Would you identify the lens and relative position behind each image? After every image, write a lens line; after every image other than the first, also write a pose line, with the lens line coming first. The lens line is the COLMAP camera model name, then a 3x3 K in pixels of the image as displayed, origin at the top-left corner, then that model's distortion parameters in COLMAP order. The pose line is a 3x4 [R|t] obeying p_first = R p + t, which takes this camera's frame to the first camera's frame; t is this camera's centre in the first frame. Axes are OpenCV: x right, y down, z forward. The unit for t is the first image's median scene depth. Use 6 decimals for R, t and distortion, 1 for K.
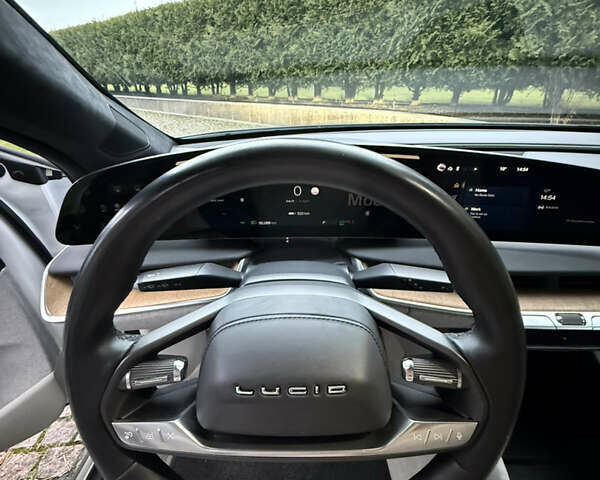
lens RADIAL K [[323.7, 0, 295.2], [0, 323.7, 238.9], [0, 0, 1]] dist [0.000126, -0.001921]
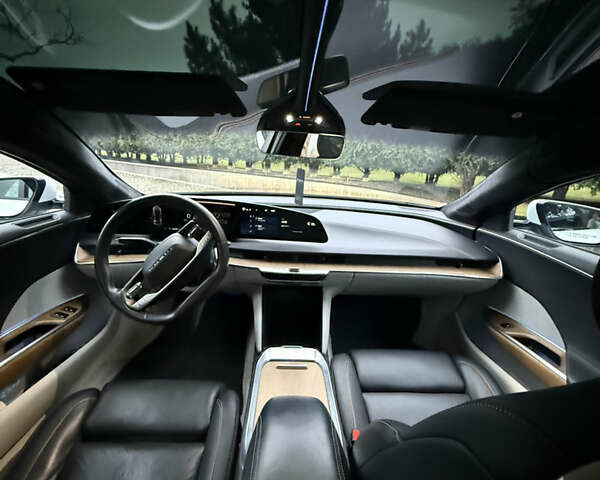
lens RADIAL K [[321.4, 0, 298.7], [0, 321.4, 221.7], [0, 0, 1]] dist [0.001674, 0.000204]
pose [[0.996770, 0.041470, 0.068778, 0.060540], [-0.023104, 0.968236, -0.248968, 0.043158], [-0.076918, 0.246575, 0.966066, -0.127737]]
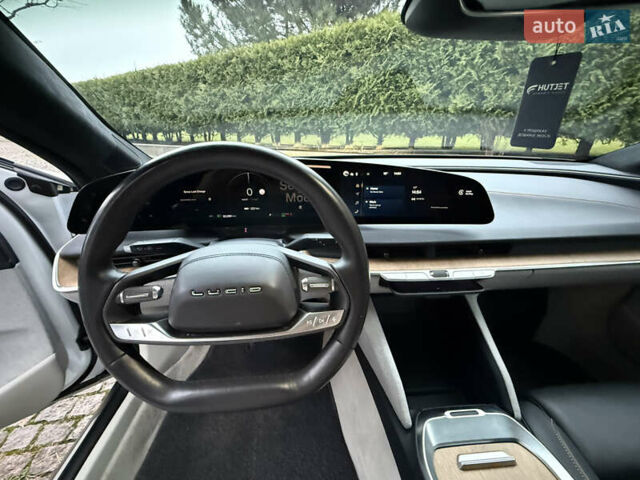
lens RADIAL K [[296.2, 0, 309.2], [0, 296.2, 239.3], [0, 0, 1]] dist [-0.001298, -0.000224]
pose [[0.995863, -0.030701, 0.085529, 0.013321], [0.039265, 0.994180, -0.100324, 0.017628], [-0.081951, 0.103268, 0.991272, -0.025527]]
